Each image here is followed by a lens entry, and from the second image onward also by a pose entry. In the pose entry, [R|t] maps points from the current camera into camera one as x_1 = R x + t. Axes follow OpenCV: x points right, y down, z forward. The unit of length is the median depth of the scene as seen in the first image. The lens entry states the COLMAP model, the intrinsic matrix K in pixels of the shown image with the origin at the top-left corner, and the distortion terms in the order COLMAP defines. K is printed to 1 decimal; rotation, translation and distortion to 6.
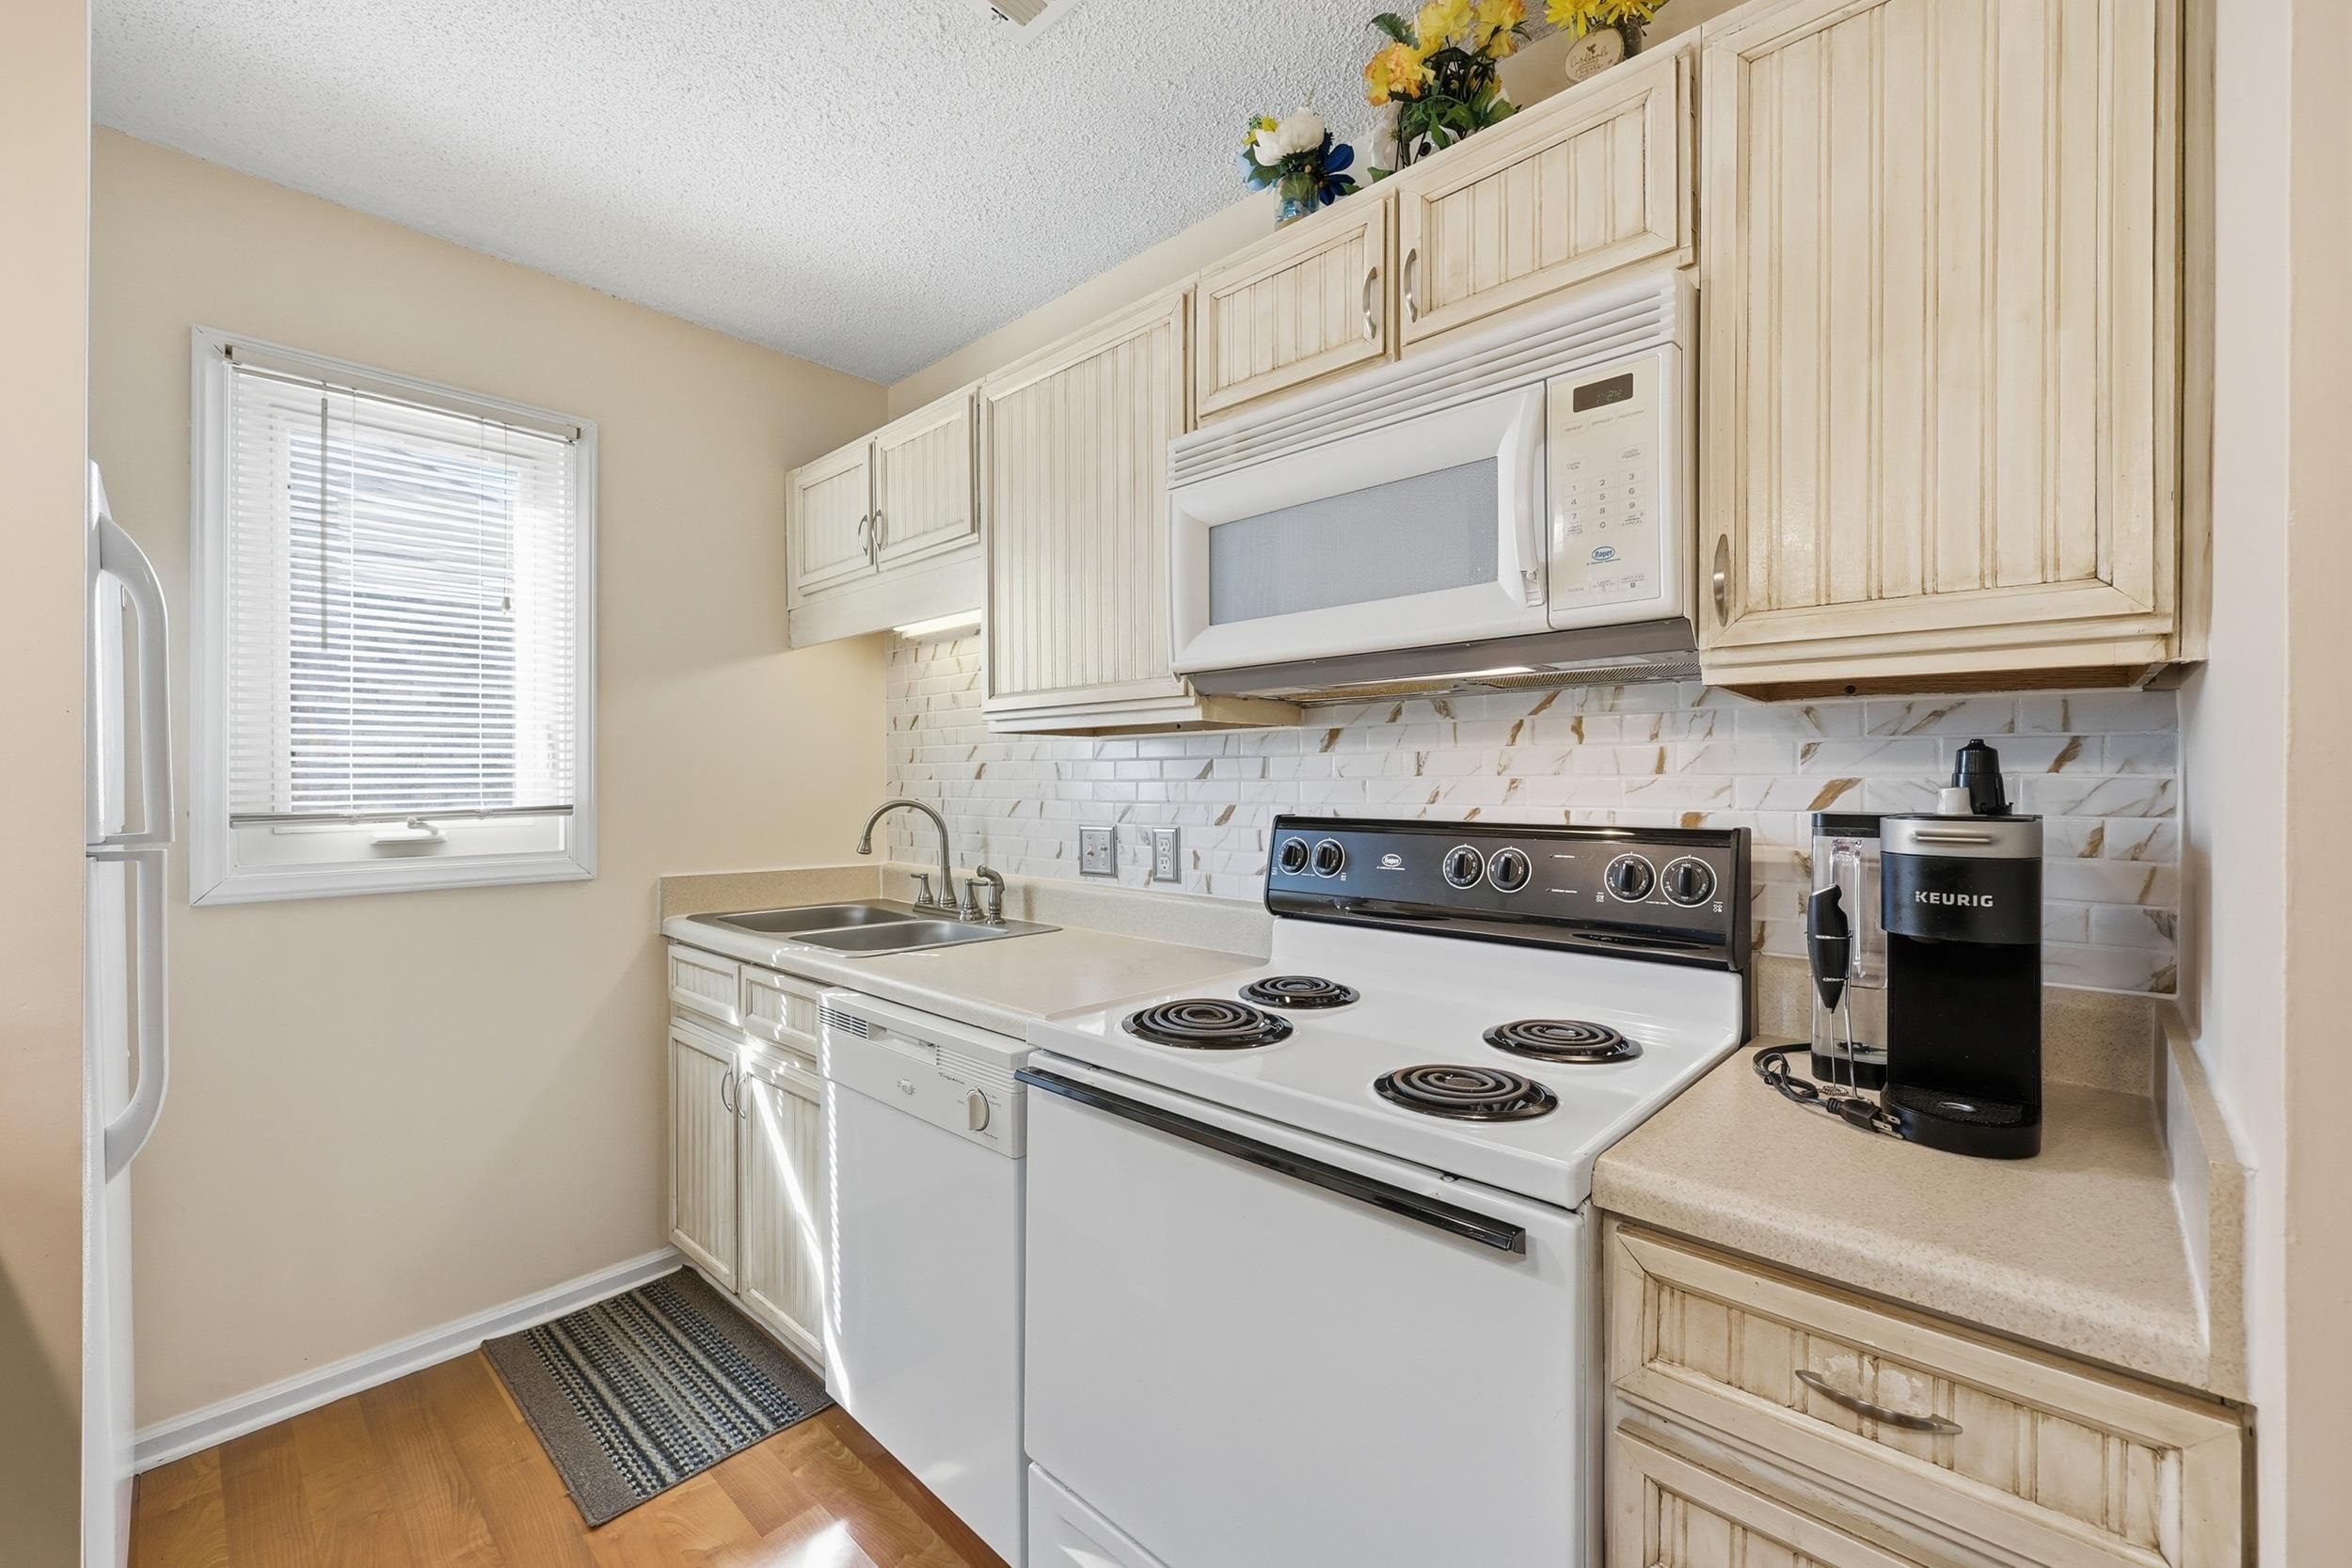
lens RADIAL K [[963.3, 0, 1170.9], [0, 963.3, 784.3], [0, 0, 1]] dist [0.002071, 0.000016]
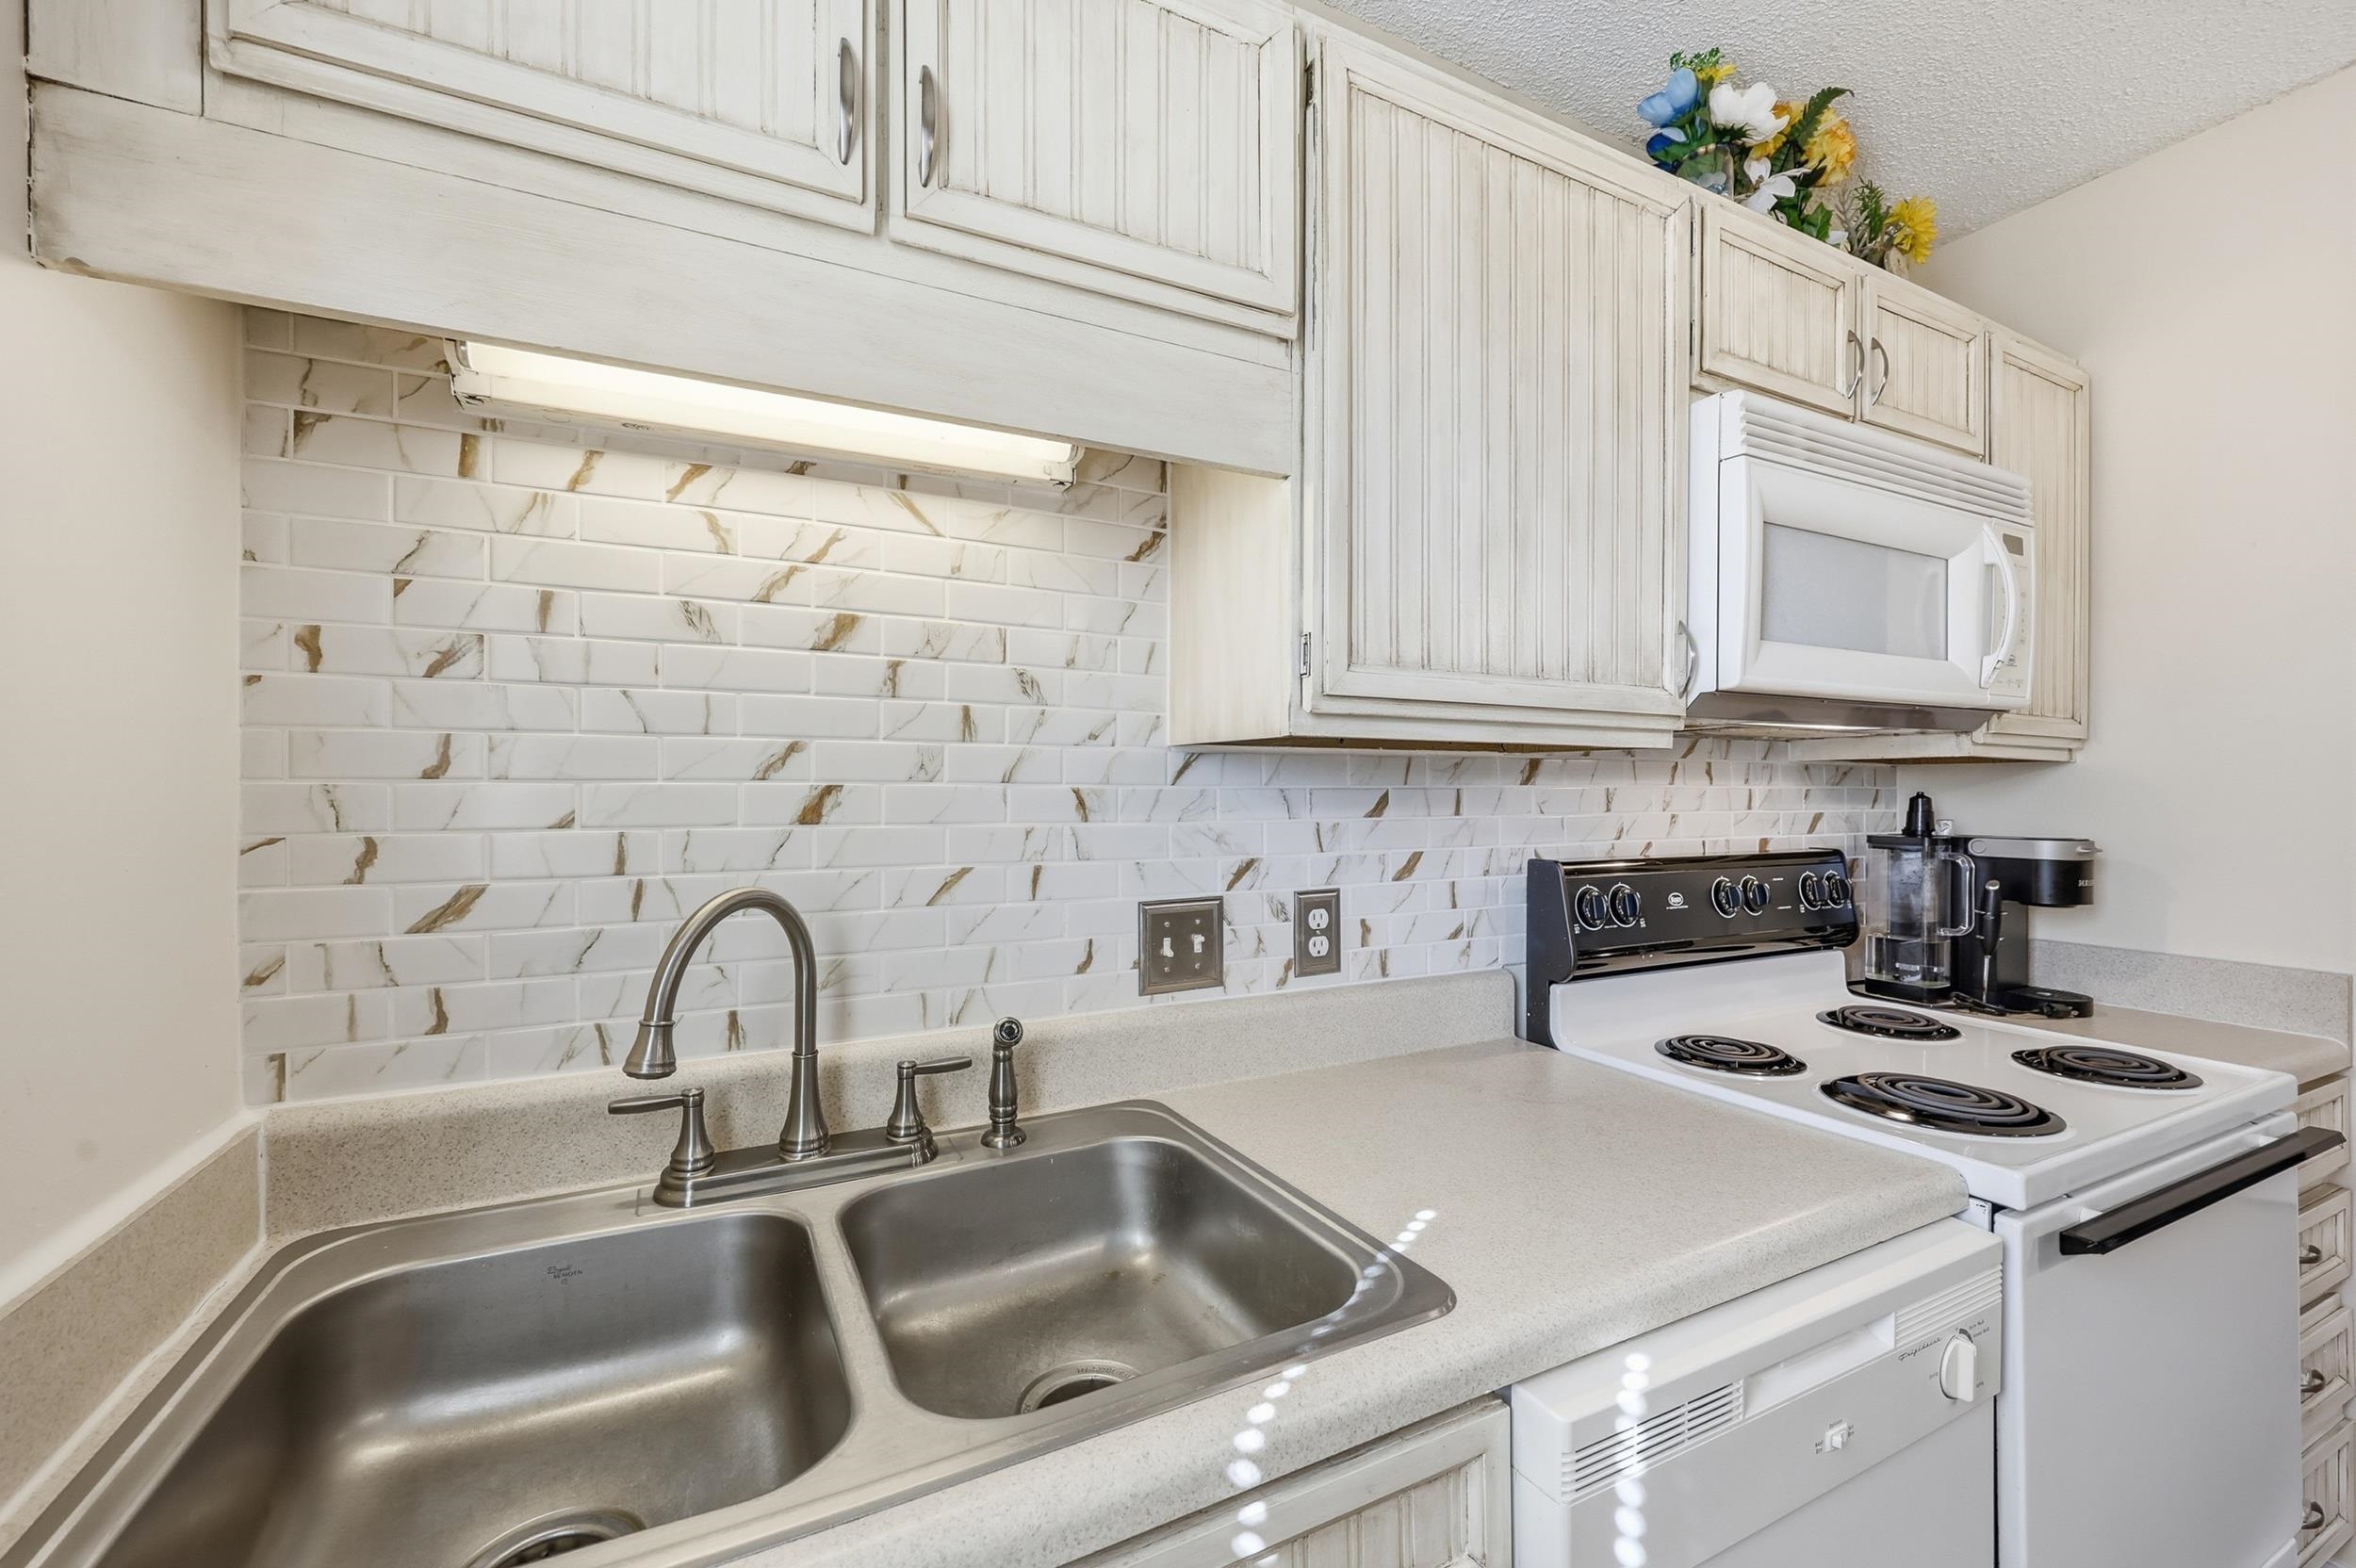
lens RADIAL K [[965.0, 0, 1177.3], [0, 965.0, 794.7], [0, 0, 1]] dist [0.002071, 0.000016]
pose [[0.328839, -0.003712, 0.944379, -0.694979], [-0.001143, 0.999990, 0.004329, -0.025392], [-0.944385, -0.002503, 0.328831, 0.915087]]
